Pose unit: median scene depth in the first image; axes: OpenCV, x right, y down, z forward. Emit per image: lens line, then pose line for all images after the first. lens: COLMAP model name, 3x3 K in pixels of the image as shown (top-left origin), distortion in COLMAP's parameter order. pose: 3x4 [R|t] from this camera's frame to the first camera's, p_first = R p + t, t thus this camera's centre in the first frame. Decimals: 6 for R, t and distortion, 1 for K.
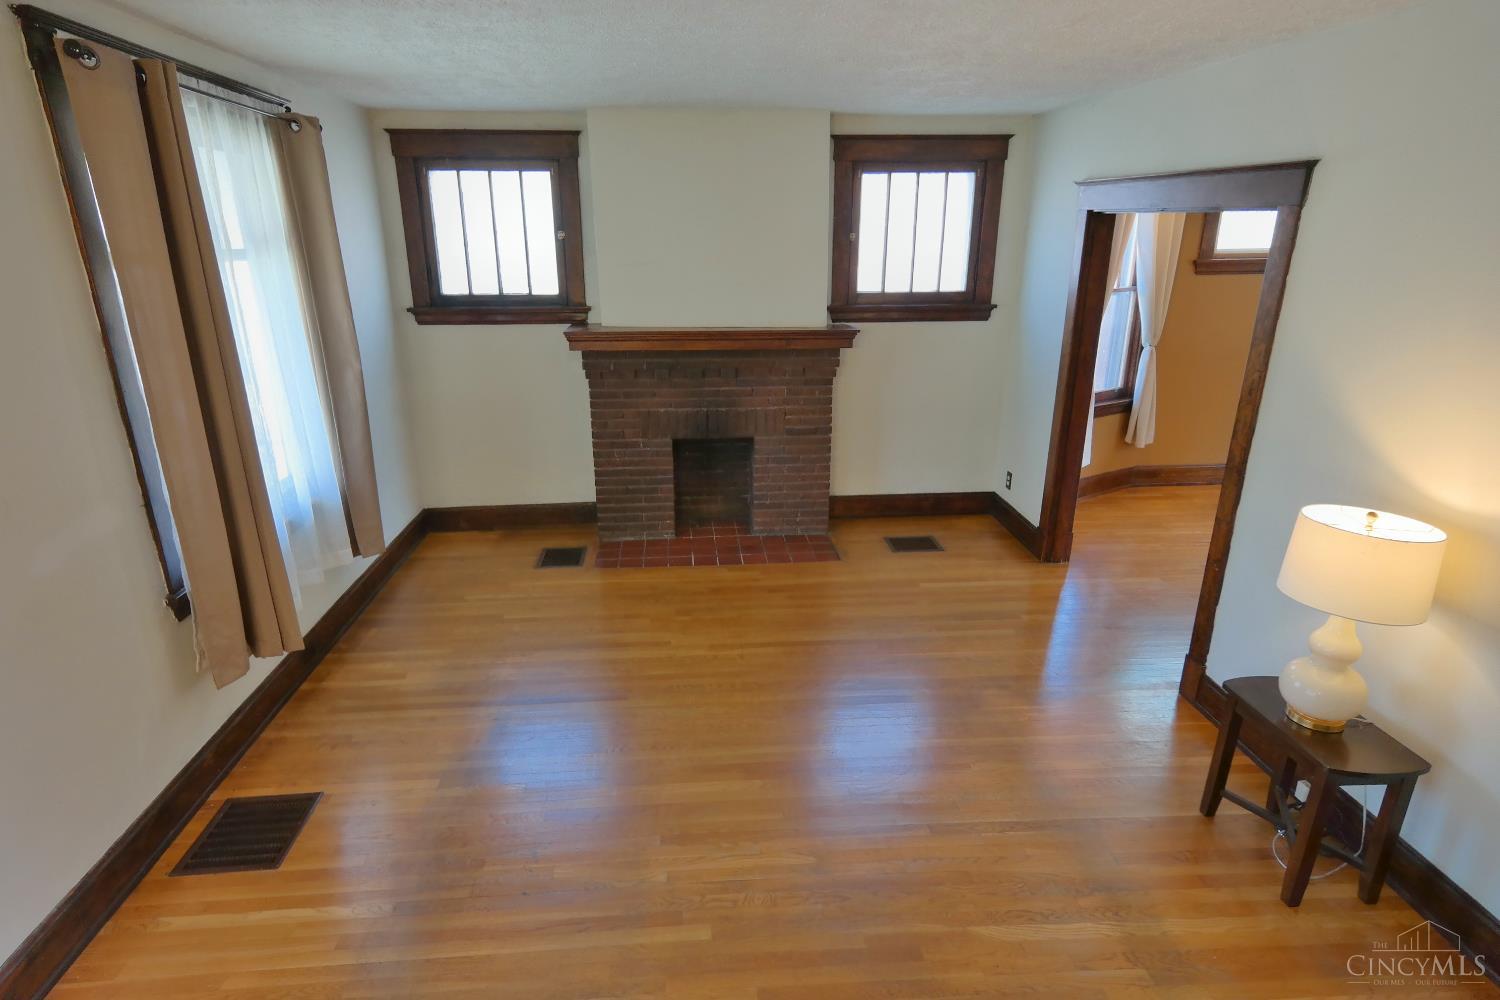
lens RADIAL K [[817.7, 0, 727.6], [0, 817.7, 509.8], [0, 0, 1]] dist [0.001696, -0.000029]
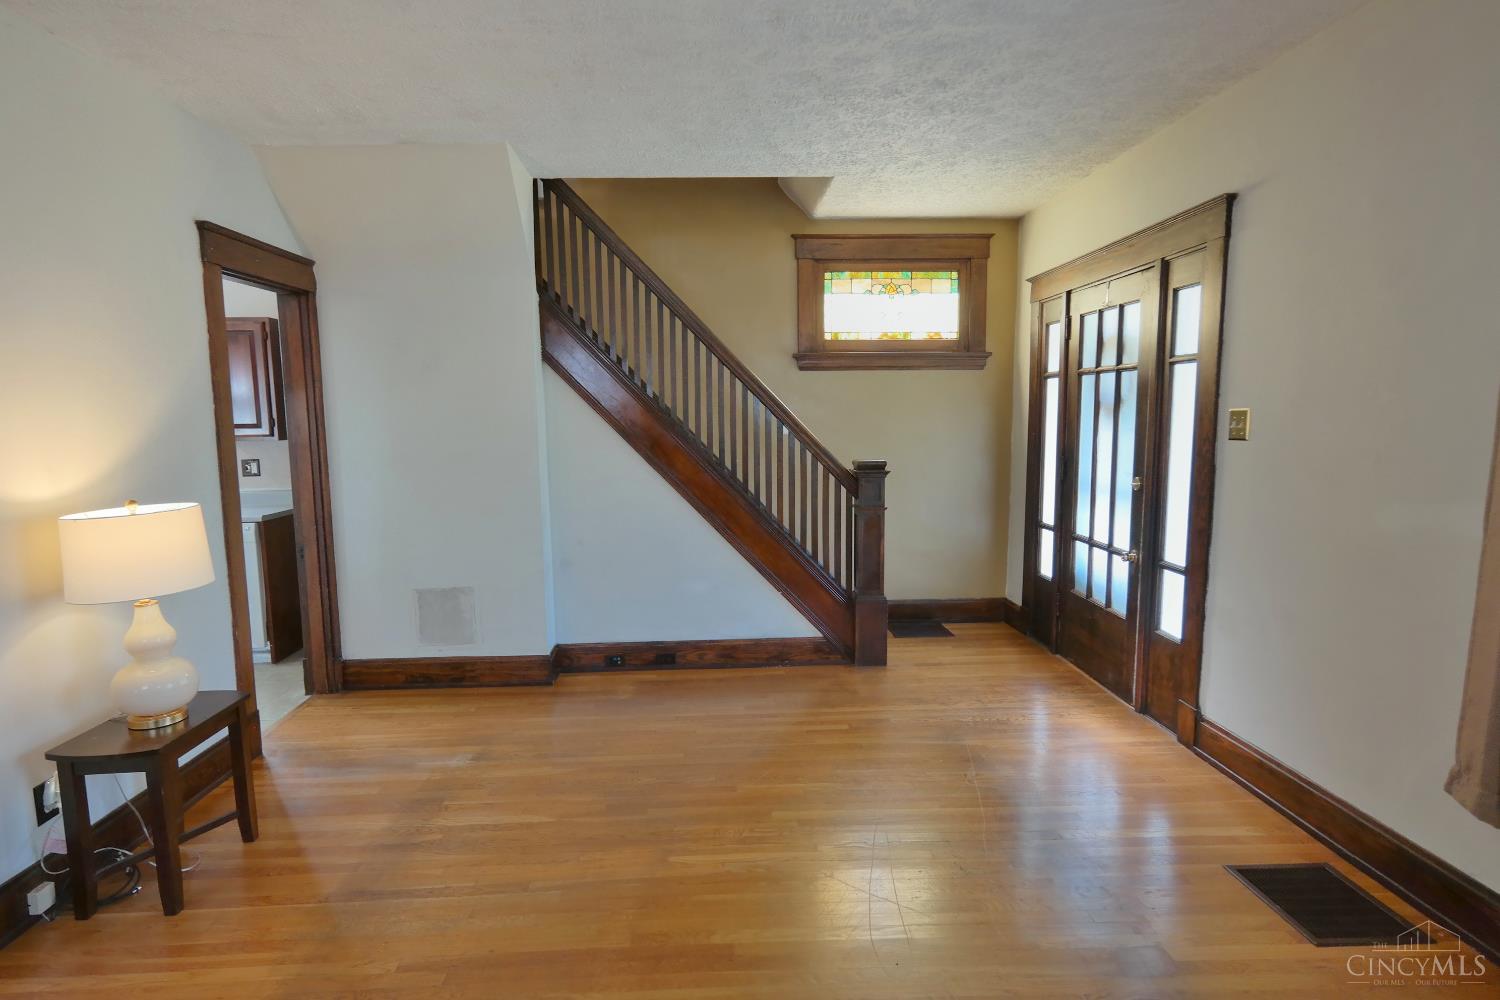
lens RADIAL K [[823.1, 0, 740.5], [0, 823.1, 511.1], [0, 0, 1]] dist [-0.009264, 0.019432]
pose [[-0.999599, 0.011961, 0.025648, -0.005154], [0.021876, 0.901525, 0.432175, -0.189233], [-0.017953, 0.432563, -0.901425, 0.870388]]
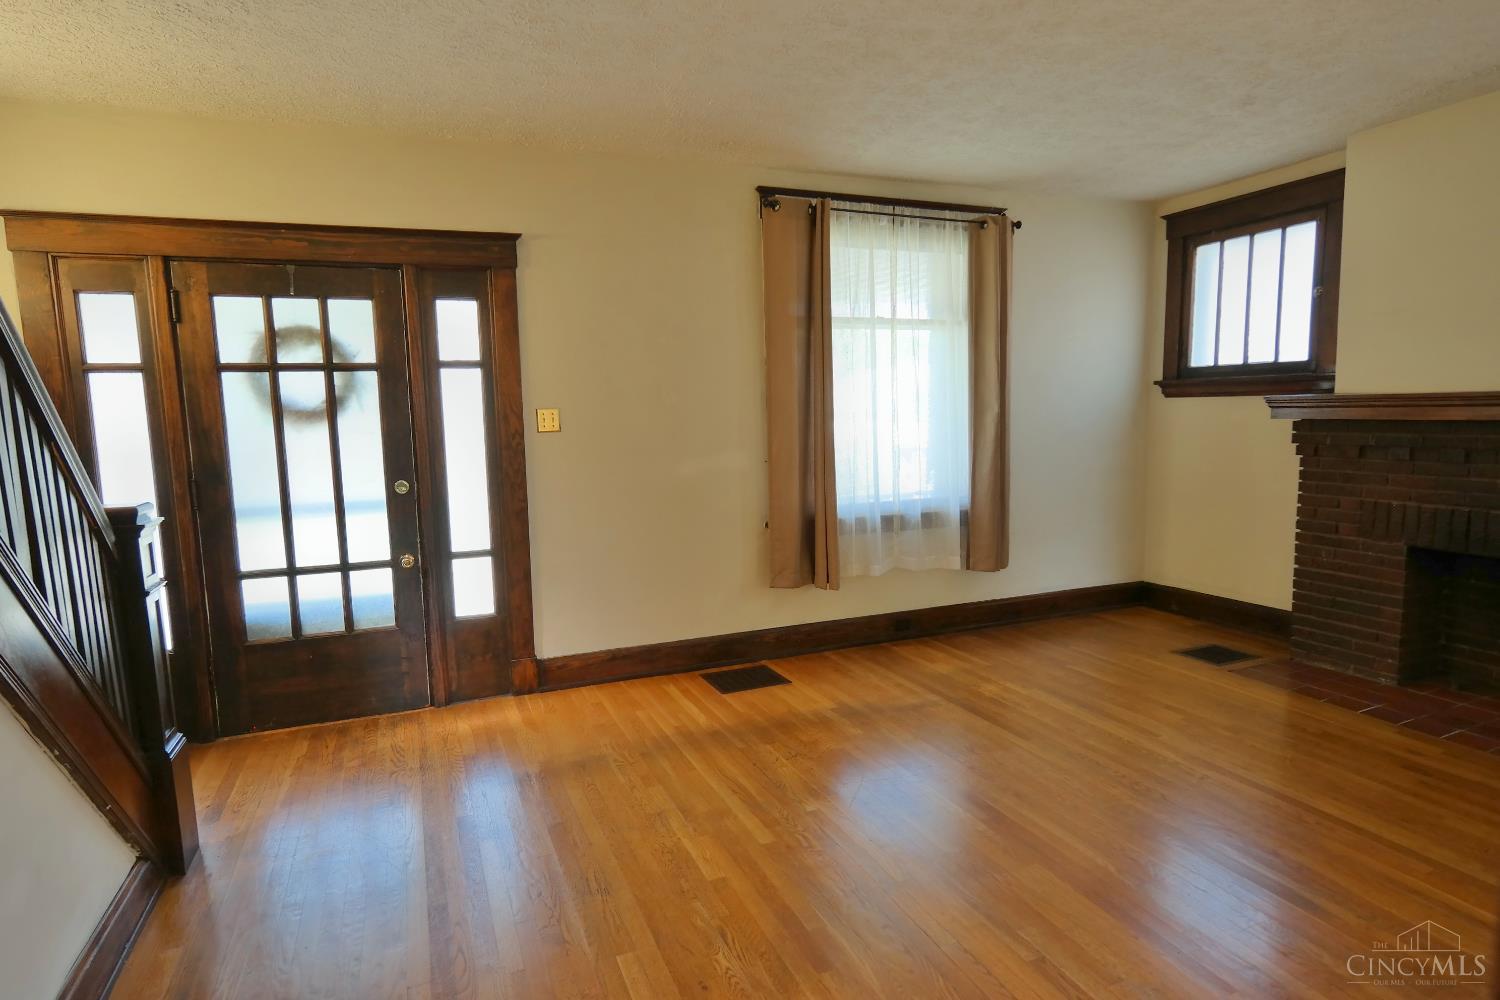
lens RADIAL K [[815.3, 0, 737.6], [0, 815.3, 508.2], [0, 0, 1]] dist [-0.000903, 0.003143]
pose [[0.312407, 0.112764, -0.943232, 0.431628], [-0.283163, 0.958845, 0.020845, 0.035226], [0.906764, 0.260576, 0.331480, 0.222368]]
